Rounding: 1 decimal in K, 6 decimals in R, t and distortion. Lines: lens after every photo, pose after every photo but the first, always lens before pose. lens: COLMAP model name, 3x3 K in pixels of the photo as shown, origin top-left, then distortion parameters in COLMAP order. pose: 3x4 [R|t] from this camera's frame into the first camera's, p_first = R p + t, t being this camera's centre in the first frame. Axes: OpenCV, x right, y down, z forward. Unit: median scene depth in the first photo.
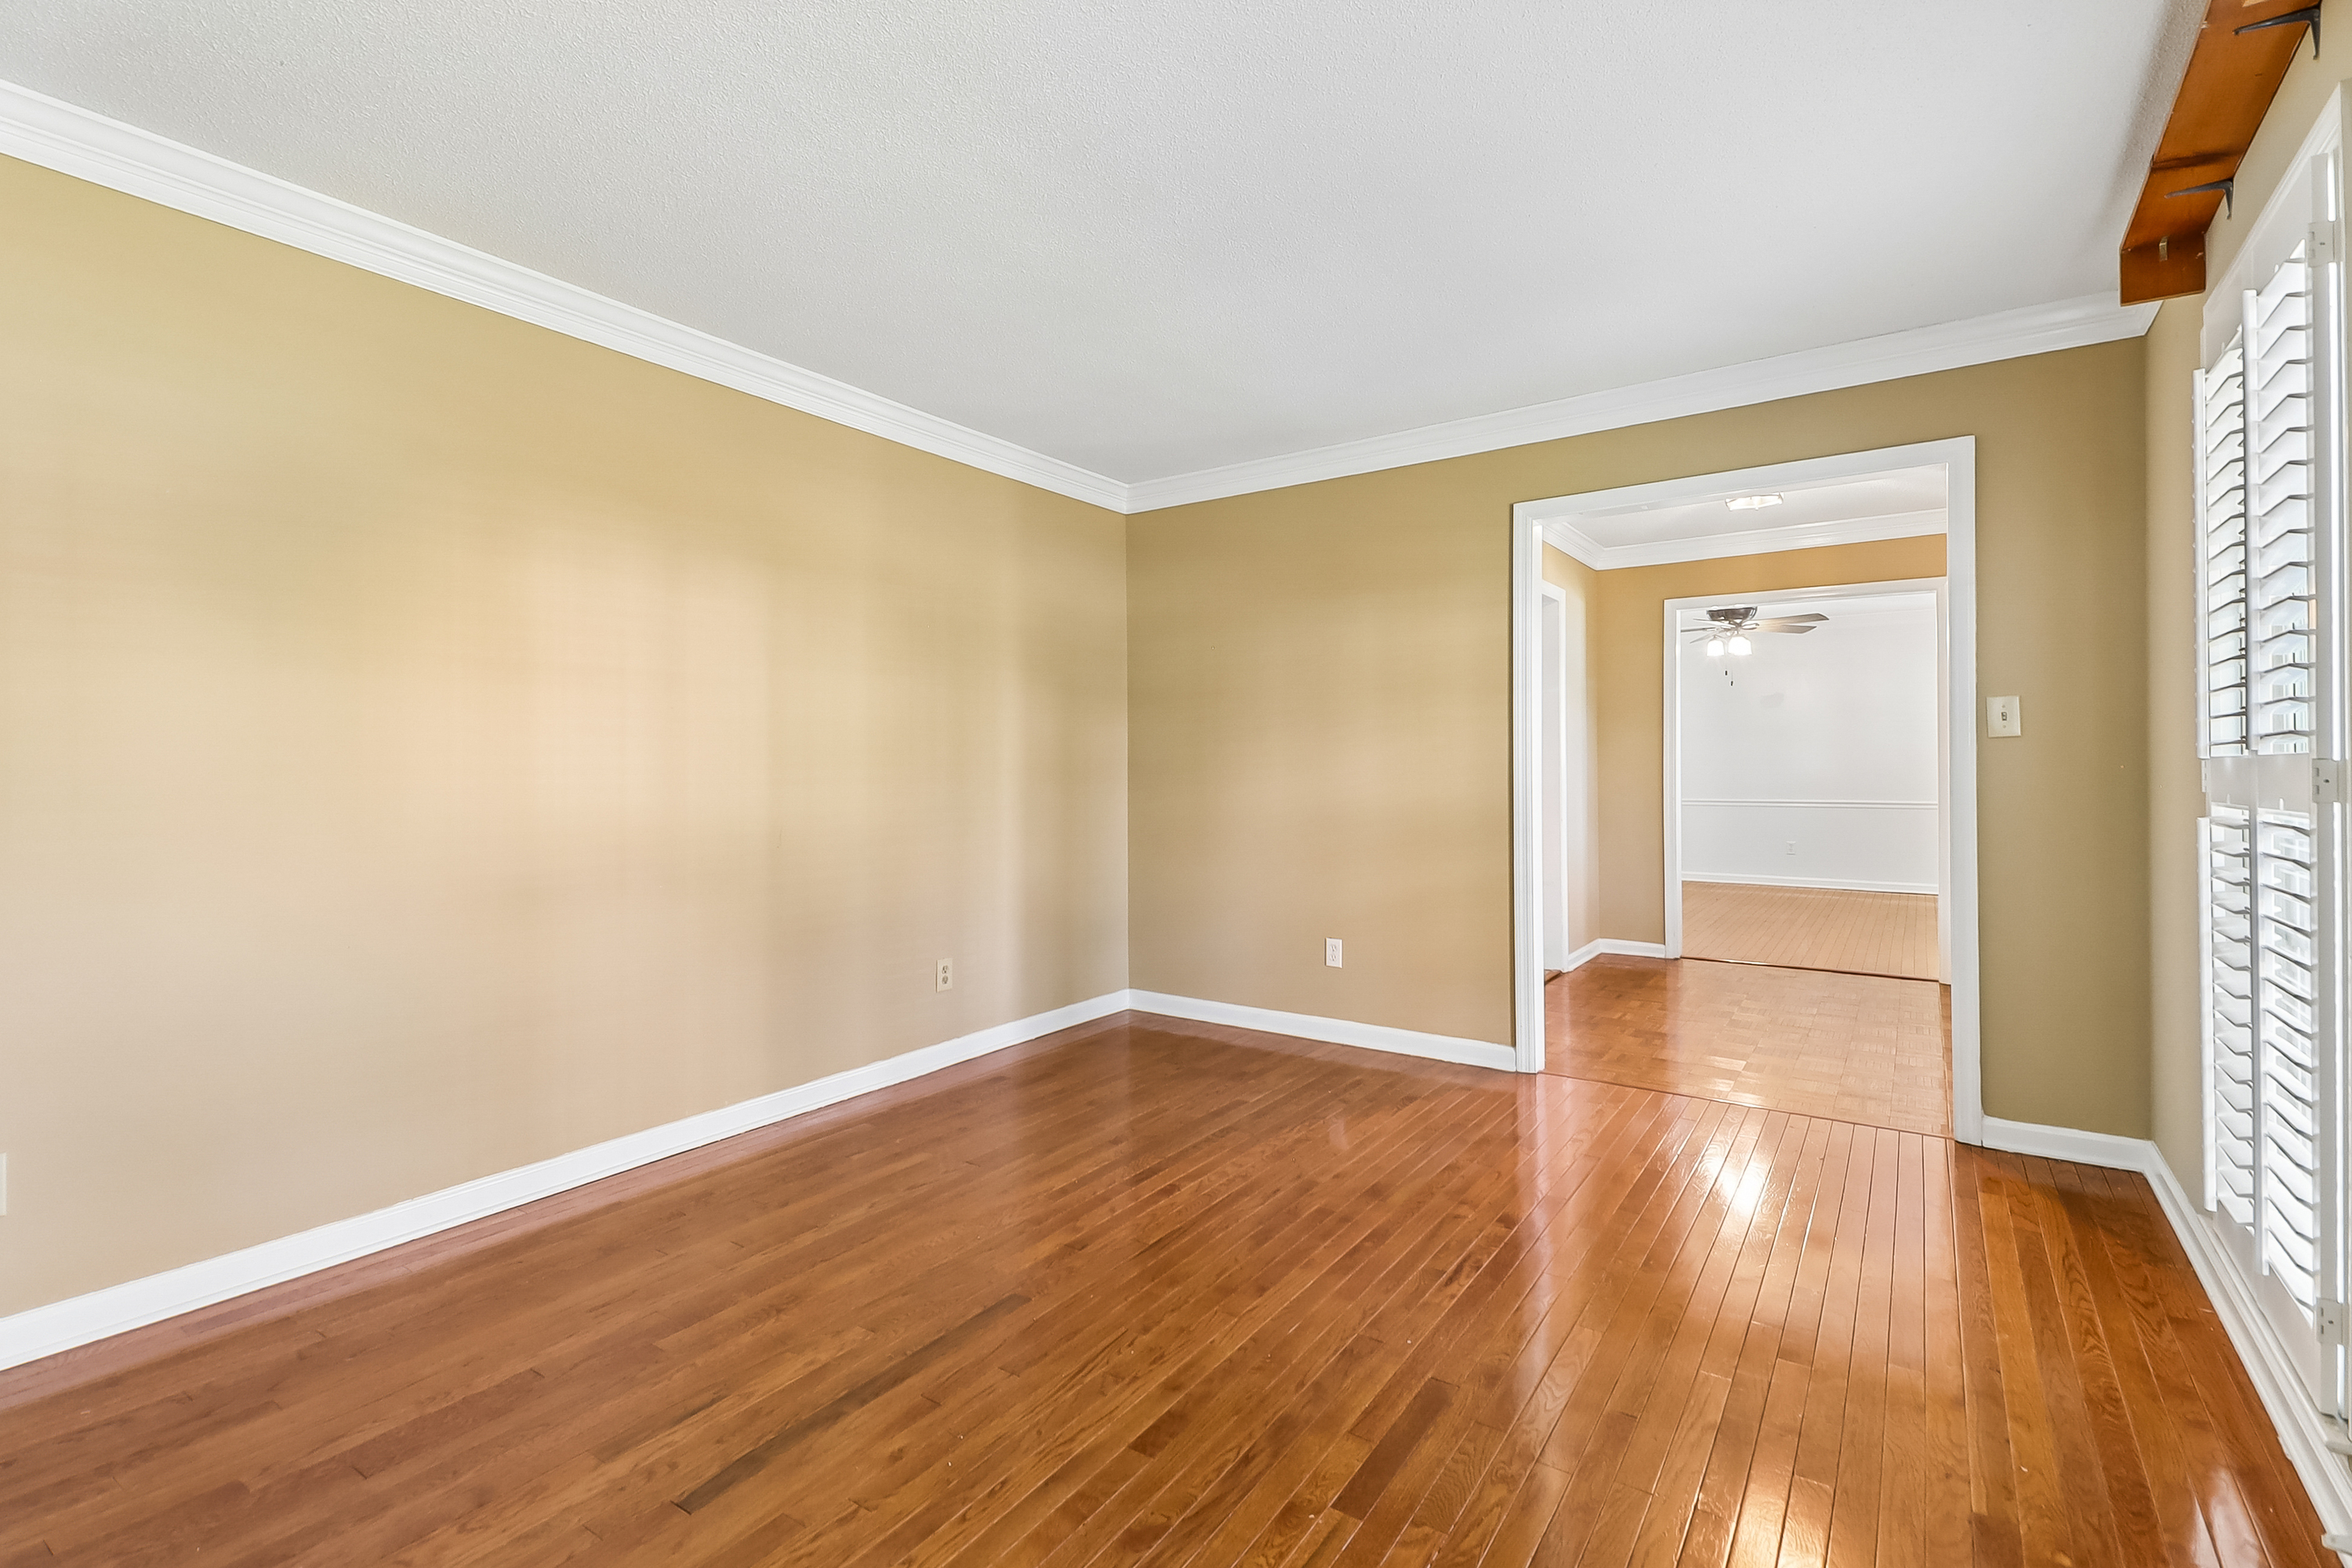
lens RADIAL K [[1071.9, 0, 1177.6], [0, 1071.9, 770.1], [0, 0, 1]] dist [0.029772, -0.004274]
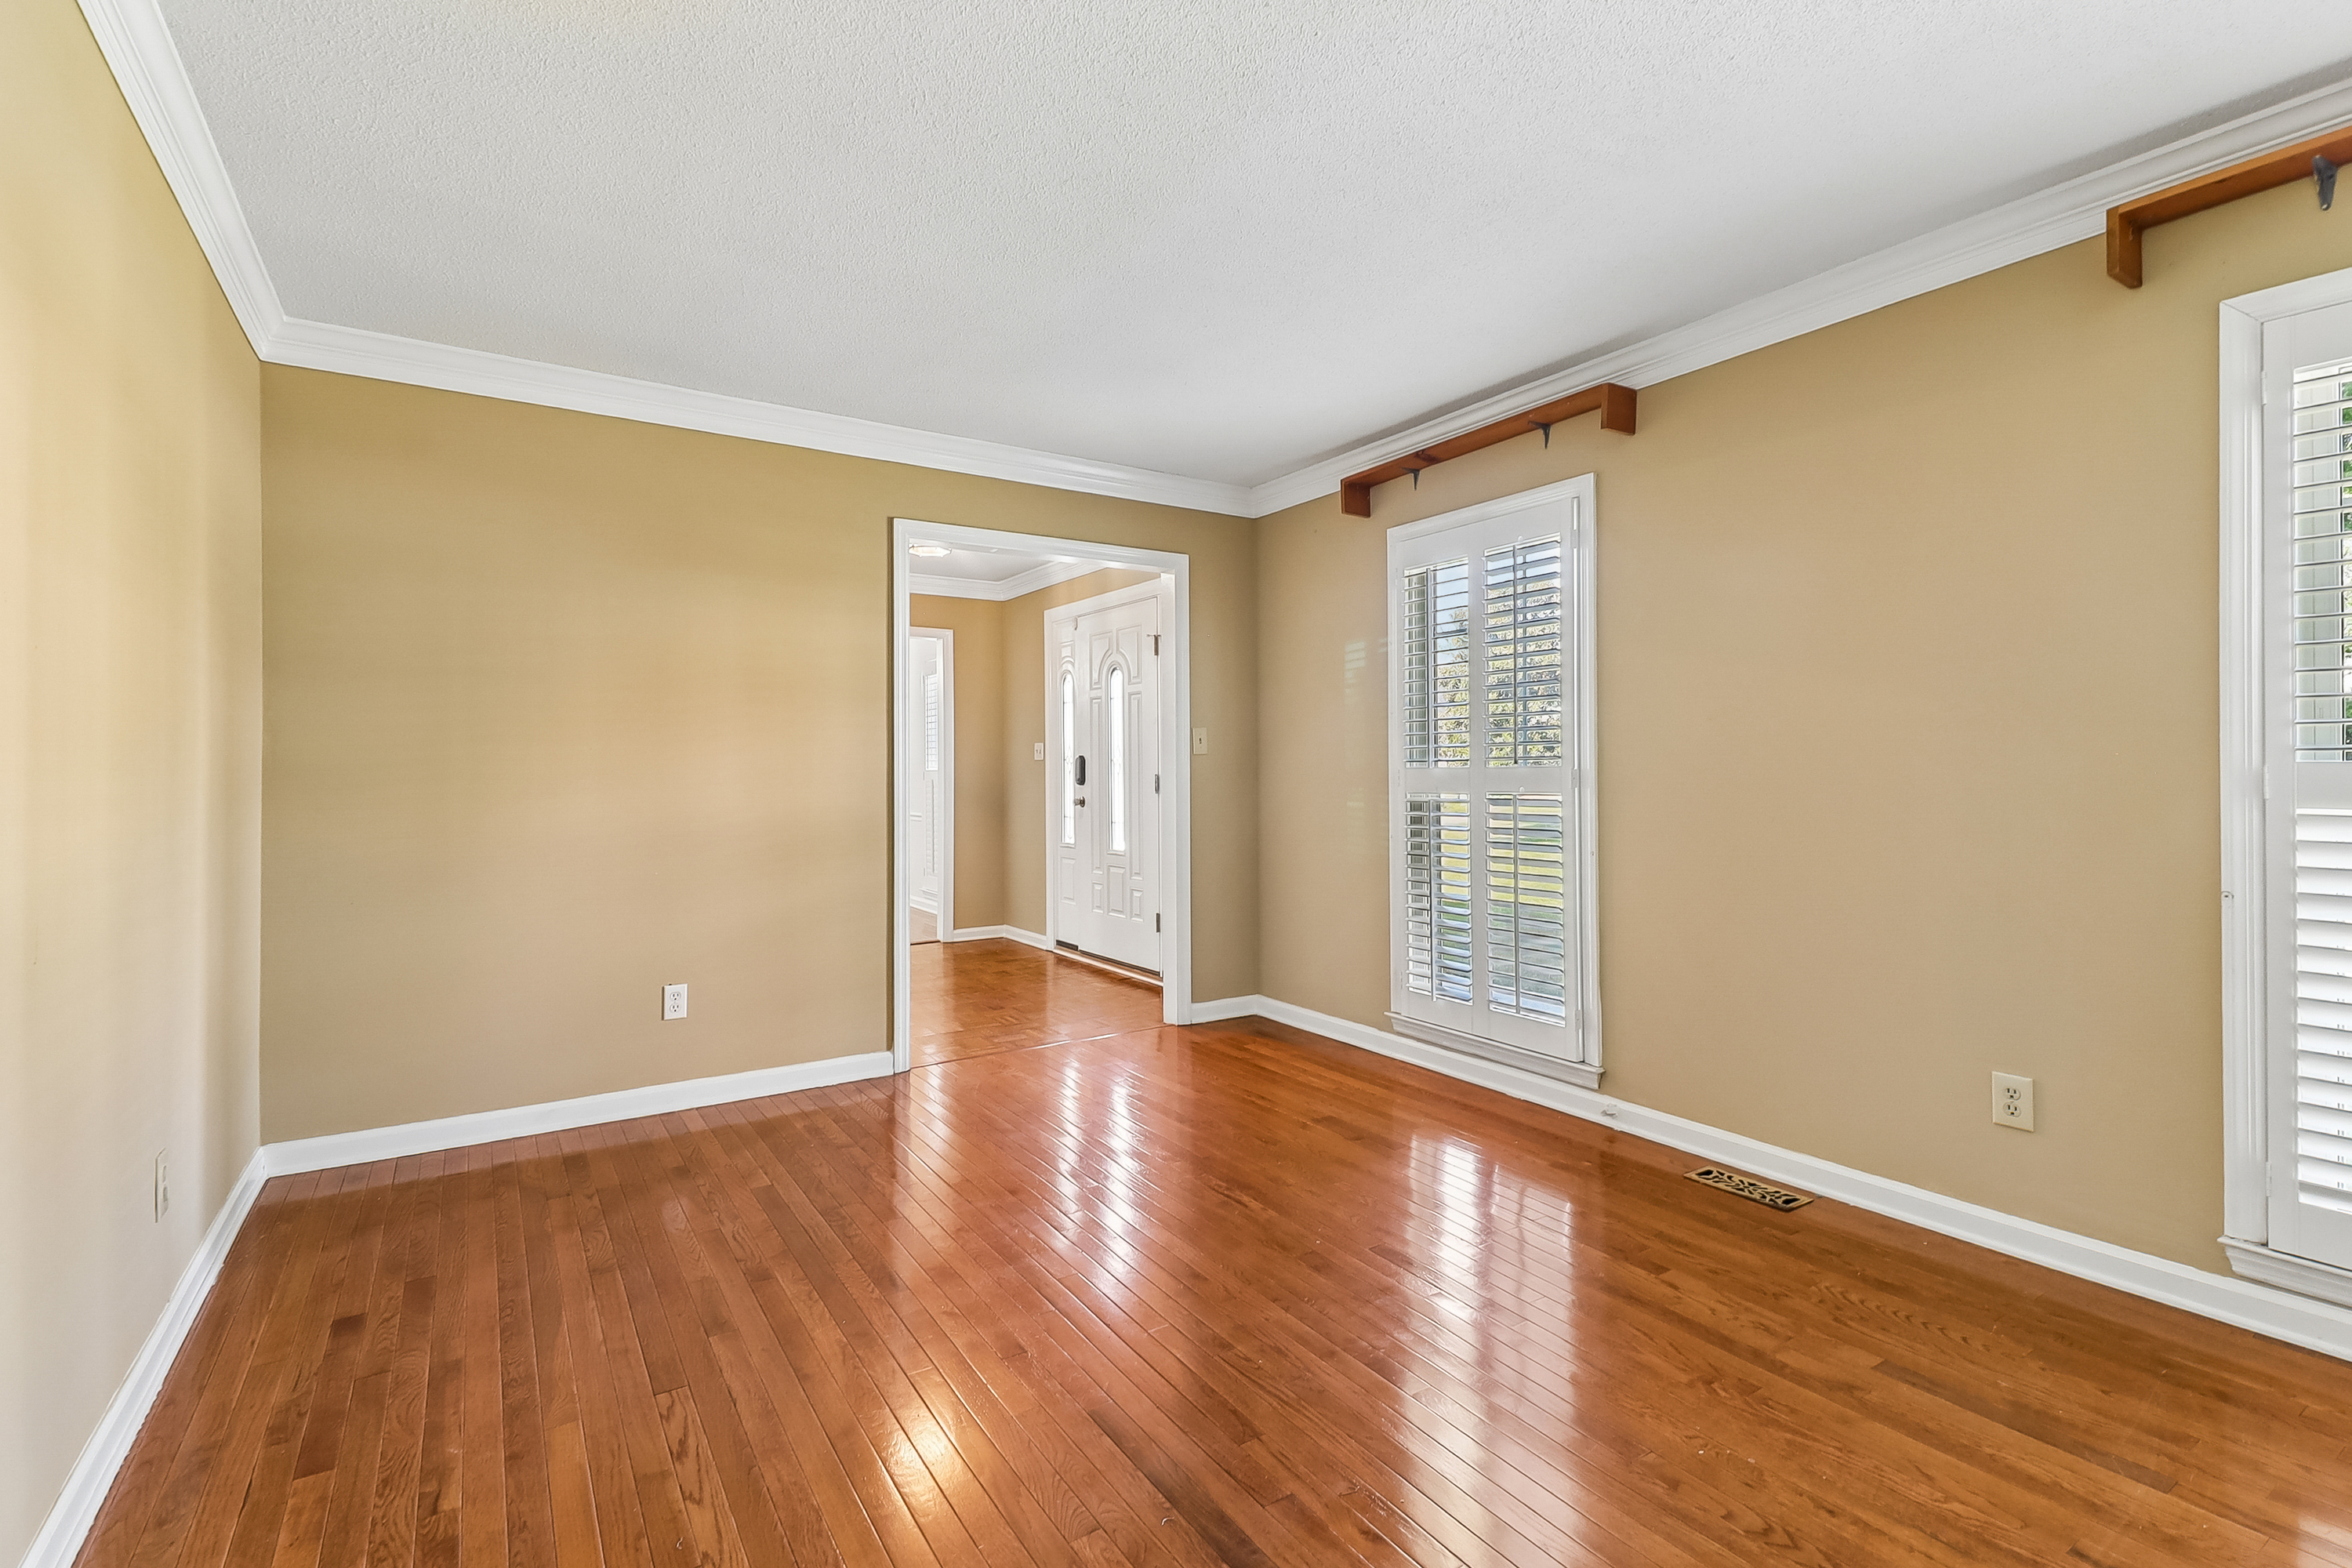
lens RADIAL K [[1071.9, 0, 1178.7], [0, 1071.9, 776.2], [0, 0, 1]] dist [0.029772, -0.004274]
pose [[0.378338, -0.005343, 0.925652, -0.627684], [0.006221, 0.999975, 0.003229, -0.004044], [-0.925647, 0.004536, 0.378362, 0.433868]]
